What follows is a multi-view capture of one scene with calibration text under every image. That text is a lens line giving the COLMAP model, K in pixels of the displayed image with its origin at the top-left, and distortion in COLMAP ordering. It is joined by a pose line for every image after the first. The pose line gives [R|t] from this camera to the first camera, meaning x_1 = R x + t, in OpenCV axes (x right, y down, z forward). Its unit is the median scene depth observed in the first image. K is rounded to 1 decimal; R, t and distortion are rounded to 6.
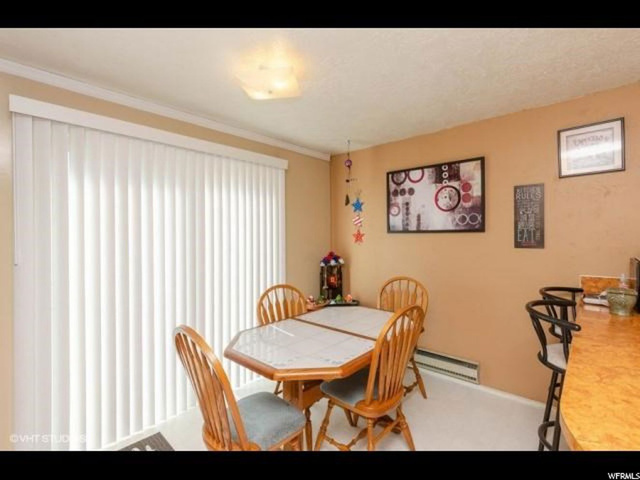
lens RADIAL K [[299.4, 0, 318.3], [0, 299.4, 235.8], [0, 0, 1]] dist [0.000548, -0.000033]
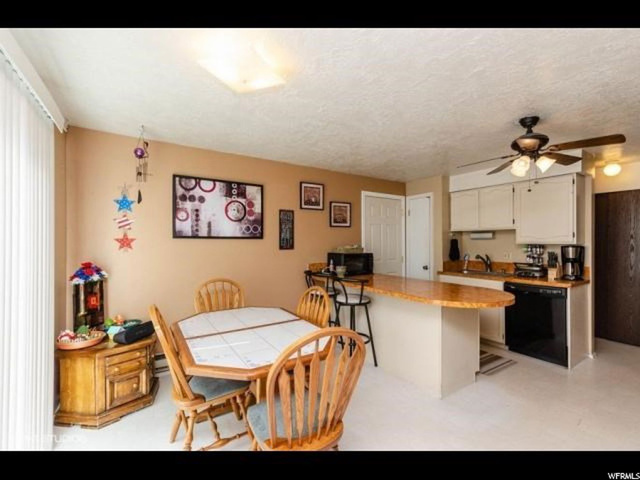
lens RADIAL K [[283.0, 0, 333.4], [0, 283.0, 241.5], [0, 0, 1]] dist [-0.001697, -0.000261]
pose [[0.237975, 0.011483, 0.971203, -0.583478], [-0.001972, 0.999934, -0.011339, 0.011860], [-0.971269, 0.000783, 0.237982, 0.329180]]
